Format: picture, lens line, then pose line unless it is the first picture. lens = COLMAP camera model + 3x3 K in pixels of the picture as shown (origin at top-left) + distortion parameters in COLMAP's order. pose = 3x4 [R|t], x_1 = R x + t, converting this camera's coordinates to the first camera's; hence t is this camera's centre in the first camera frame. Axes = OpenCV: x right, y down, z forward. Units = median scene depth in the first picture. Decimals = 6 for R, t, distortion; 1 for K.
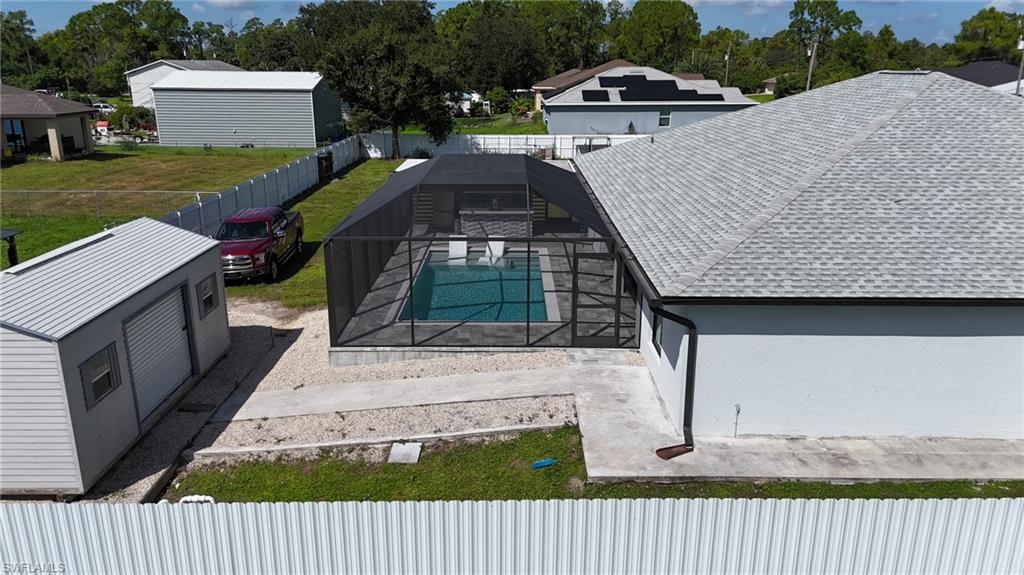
lens RADIAL K [[754.9, 0, 512.0], [0, 754.9, 287.5], [0, 0, 1]] dist [0.084573, -0.088179]
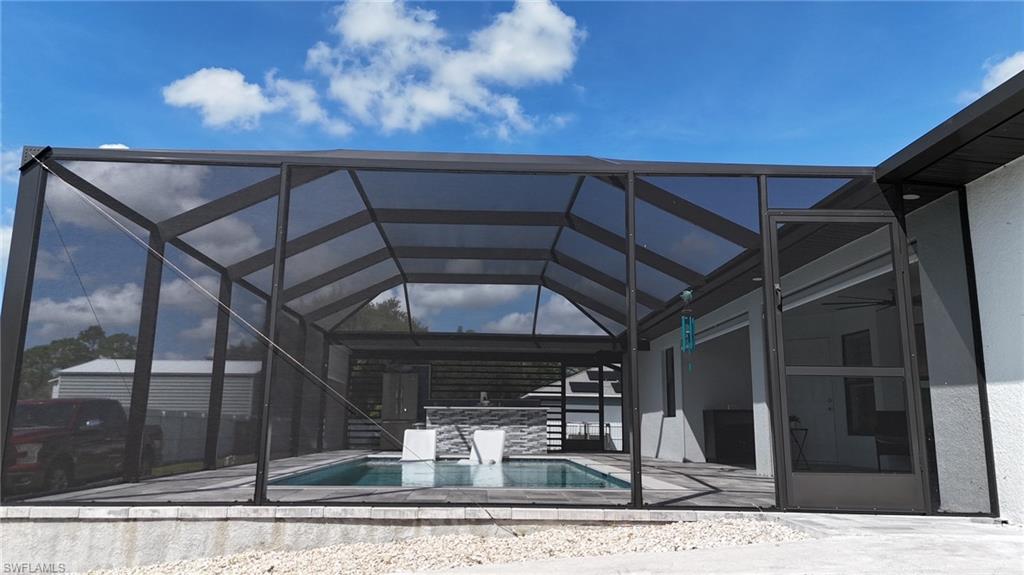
lens RADIAL K [[754.9, 0, 512.0], [0, 754.9, 287.5], [0, 0, 1]] dist [0.084573, -0.088179]
pose [[0.999003, 0.017309, 0.041151, -0.040113], [0.003157, 0.892085, -0.451856, 0.125714], [-0.044531, 0.451535, 0.891141, 0.623031]]
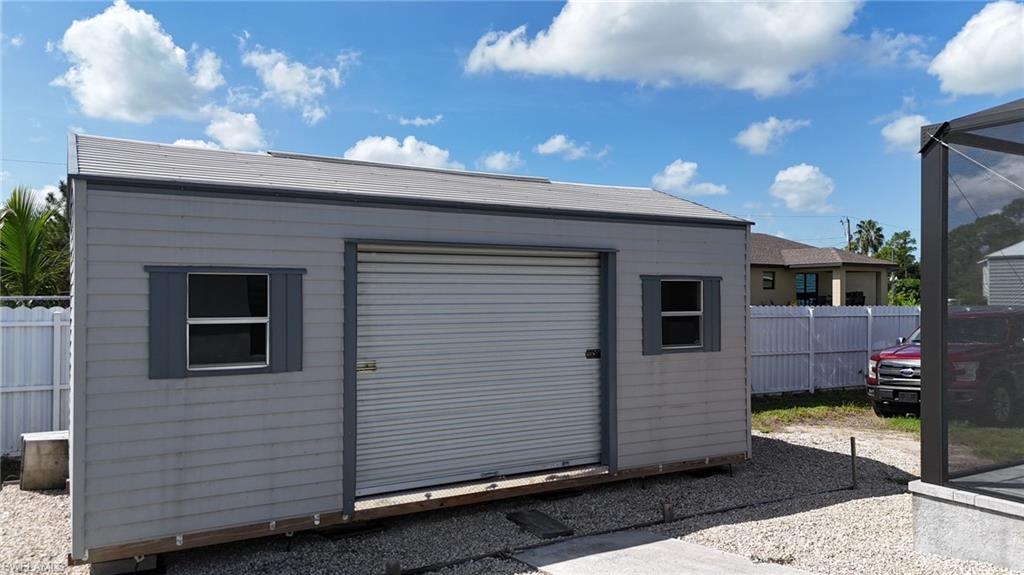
lens RADIAL K [[758.2, 0, 512.8], [0, 758.2, 286.7], [0, 0, 1]] dist [0.068446, -0.053907]
pose [[0.507086, -0.010773, -0.861828, -0.043519], [-0.245395, 0.956732, -0.156347, 0.084217], [0.826223, 0.290770, 0.482502, 0.618975]]
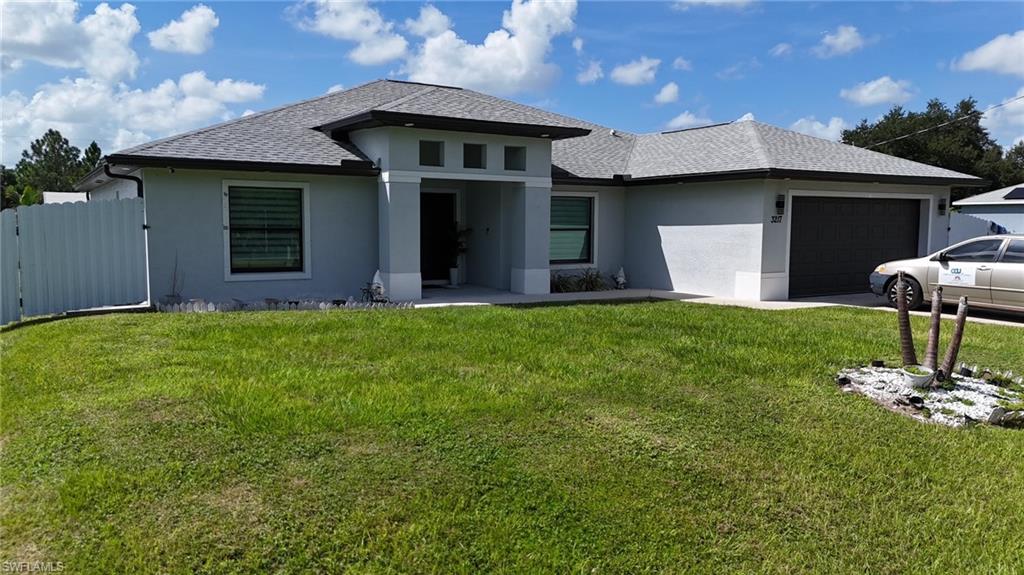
lens RADIAL K [[754.9, 0, 512.0], [0, 754.9, 287.5], [0, 0, 1]] dist [0.084573, -0.088179]
pose [[0.529597, 0.073963, -0.845019, 1.753281], [-0.243563, 0.967501, -0.067965, 0.085693], [0.812530, 0.241810, 0.530400, 0.589751]]
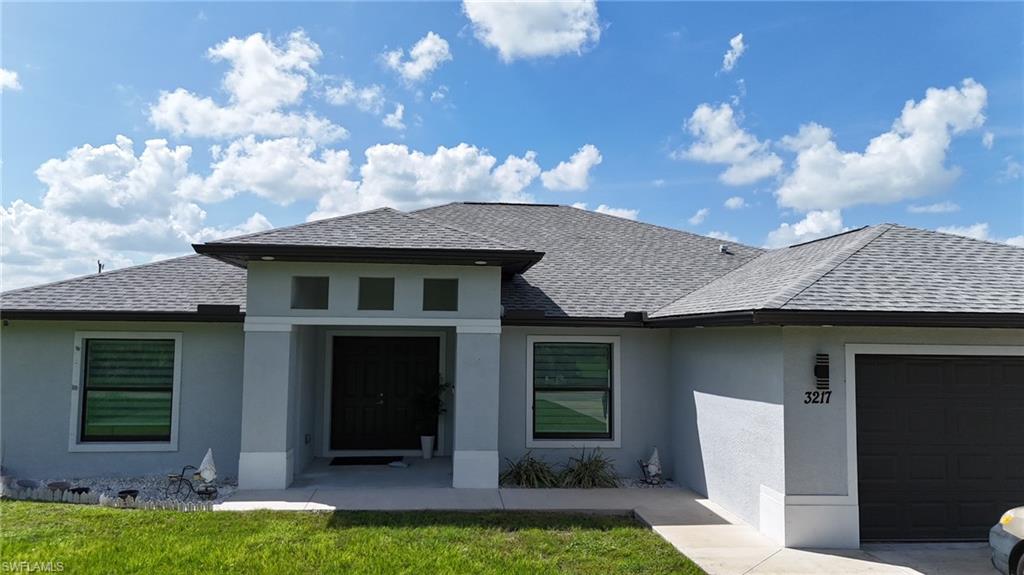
lens RADIAL K [[764.7, 0, 512.0], [0, 764.7, 287.5], [0, 0, 1]] dist [0.112158, -0.091372]
pose [[0.092588, -0.065190, -0.993568, 1.651913], [-0.293030, 0.951880, -0.089761, -0.084495], [0.951610, 0.299456, 0.069030, 1.030379]]
